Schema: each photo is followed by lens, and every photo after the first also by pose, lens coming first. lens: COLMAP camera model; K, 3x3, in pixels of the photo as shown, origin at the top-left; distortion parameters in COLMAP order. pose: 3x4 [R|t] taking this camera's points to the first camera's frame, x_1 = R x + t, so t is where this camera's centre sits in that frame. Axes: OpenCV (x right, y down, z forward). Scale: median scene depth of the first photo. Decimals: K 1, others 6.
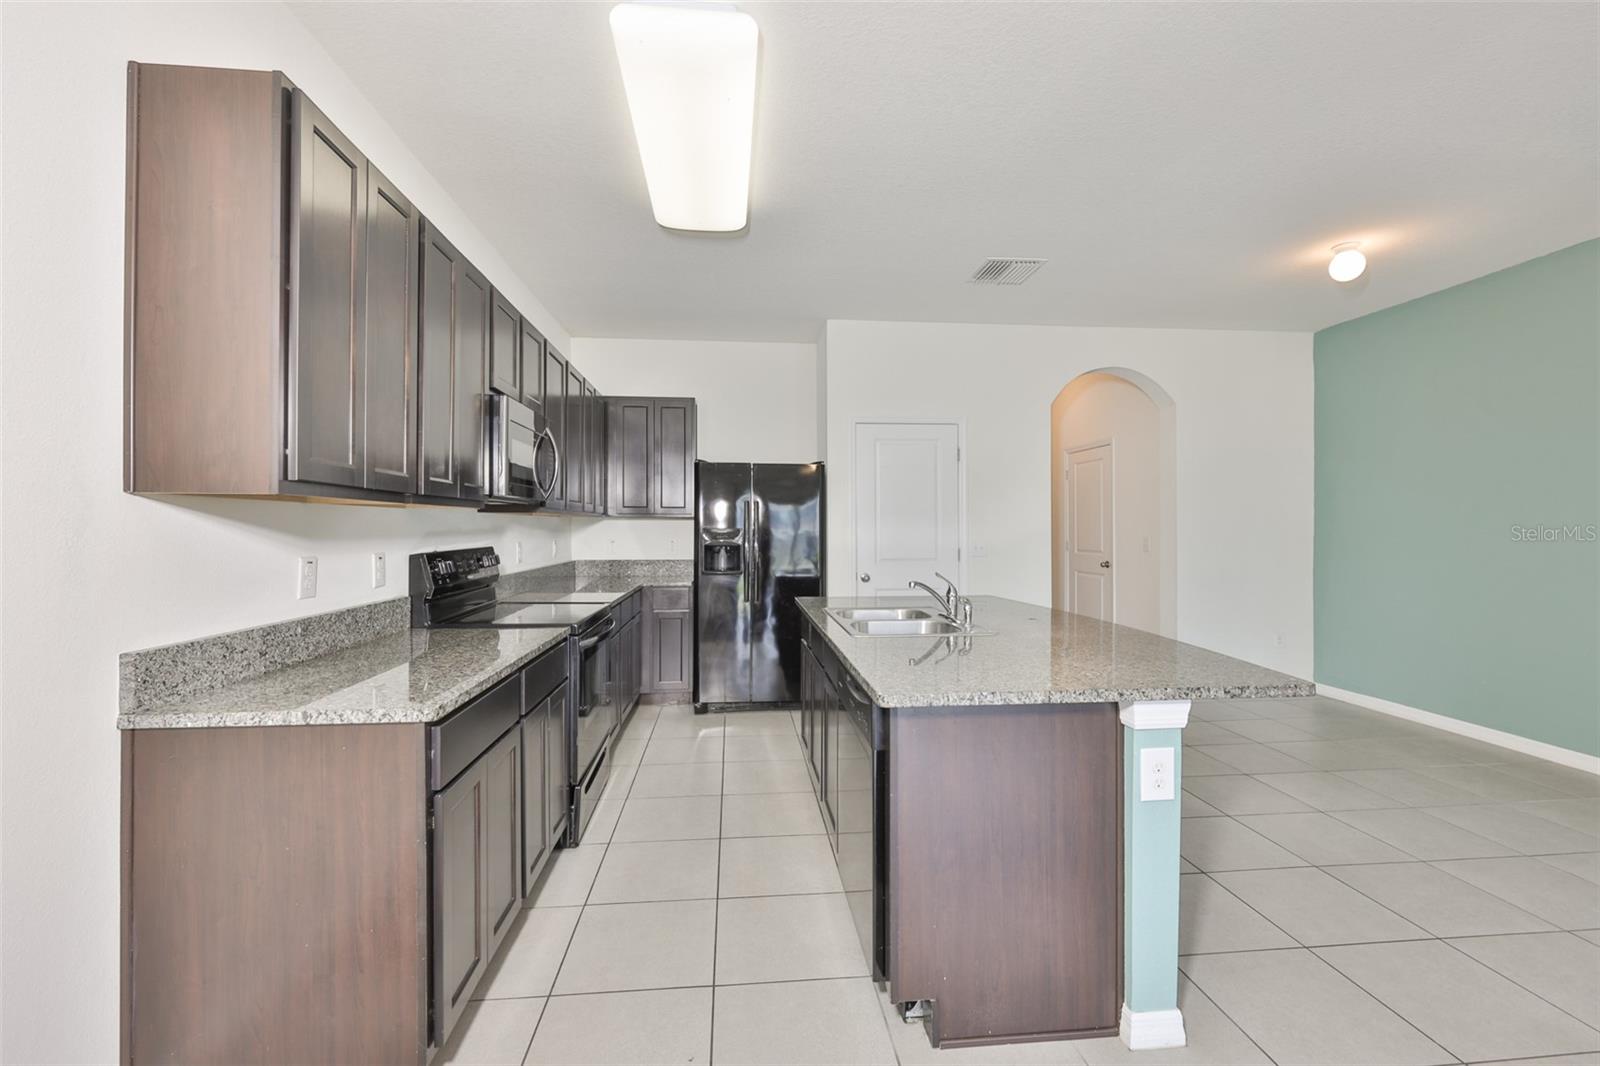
lens RADIAL K [[675.4, 0, 798.0], [0, 675.4, 527.1], [0, 0, 1]] dist [-0.001604, -0.000648]
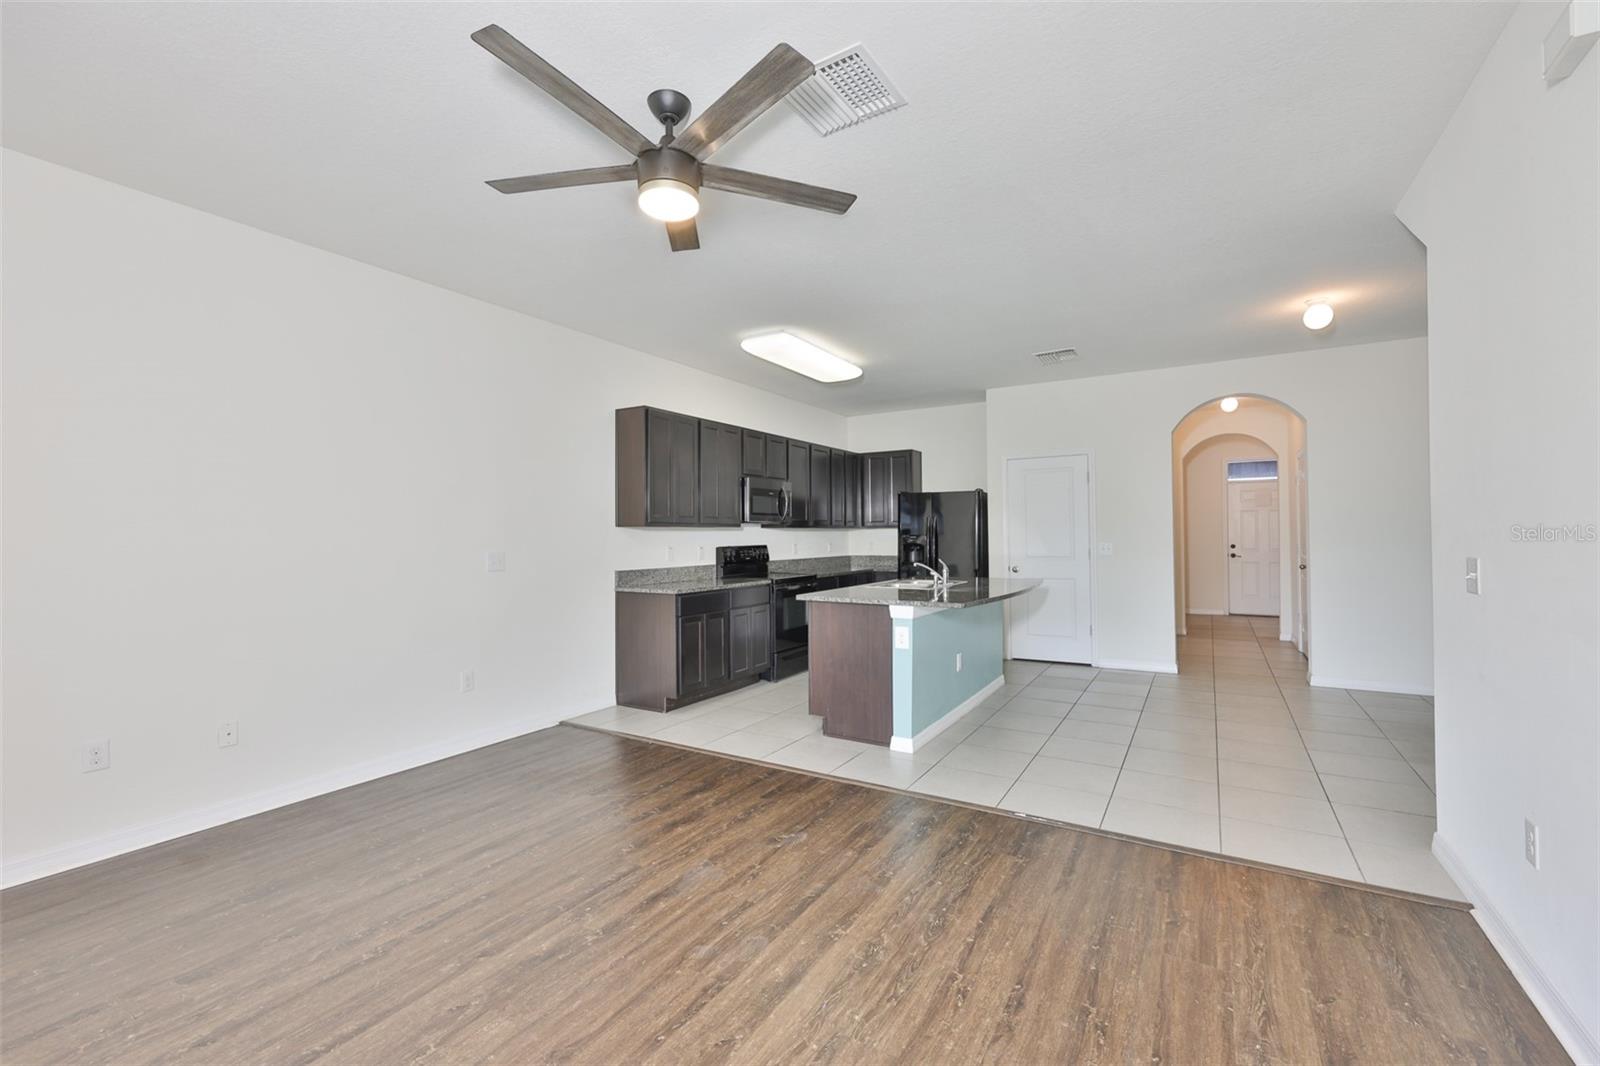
lens RADIAL K [[675.4, 0, 798.0], [0, 675.4, 527.1], [0, 0, 1]] dist [-0.001604, -0.000648]
pose [[0.802157, -0.014109, -0.596947, 0.612703], [0.008937, 0.999893, -0.011624, -0.000143], [0.597046, 0.003989, 0.802197, -0.418151]]
